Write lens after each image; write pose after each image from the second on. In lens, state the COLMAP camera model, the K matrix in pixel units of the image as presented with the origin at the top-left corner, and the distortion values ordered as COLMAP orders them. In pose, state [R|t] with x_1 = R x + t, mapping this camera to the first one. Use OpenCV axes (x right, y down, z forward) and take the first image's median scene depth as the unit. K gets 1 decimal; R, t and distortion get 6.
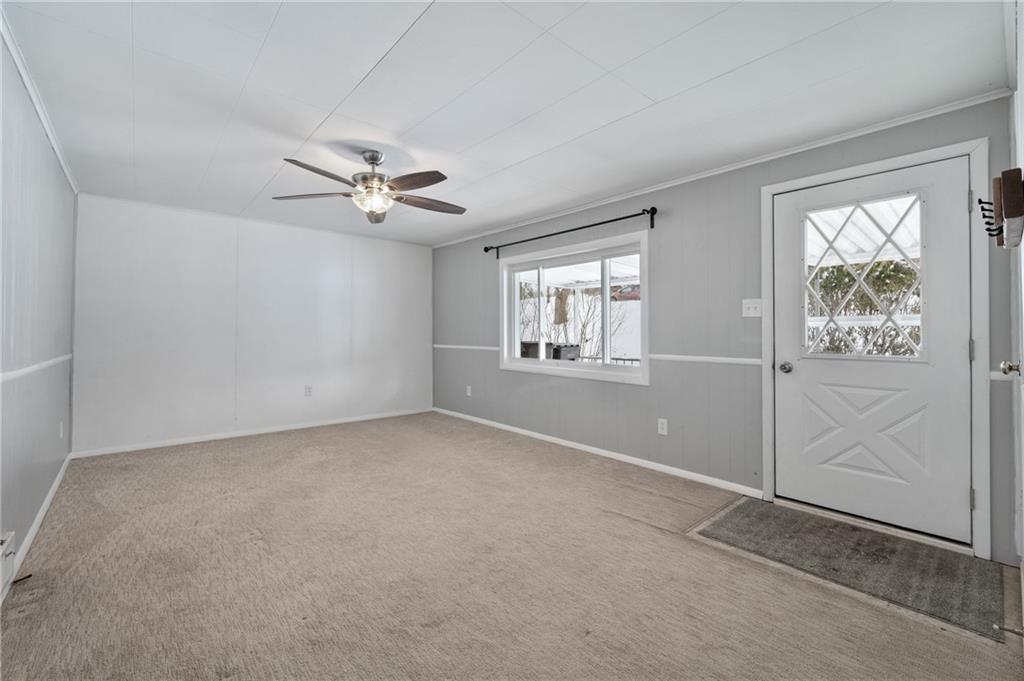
lens RADIAL K [[435.4, 0, 512.0], [0, 435.4, 340.5], [0, 0, 1]] dist [0.000760, 0.000240]
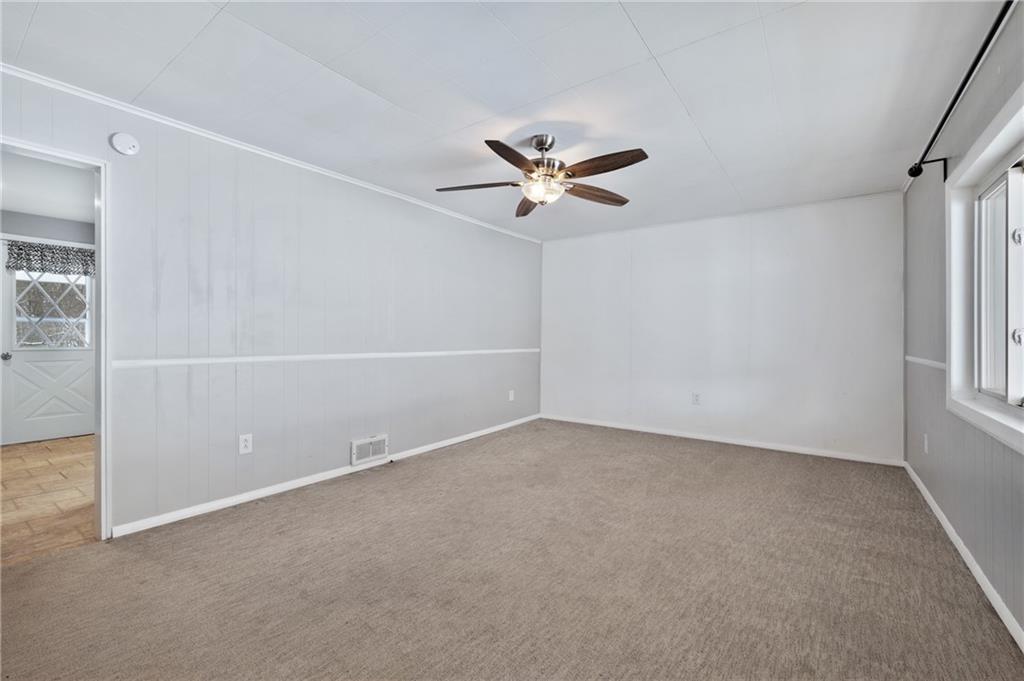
lens RADIAL K [[435.4, 0, 512.0], [0, 435.4, 340.5], [0, 0, 1]] dist [0.000760, 0.000240]
pose [[0.224248, 0.005763, -0.974515, 0.534300], [-0.023718, 0.999719, 0.000454, 0.004158], [0.974243, 0.023011, 0.224322, 0.675710]]
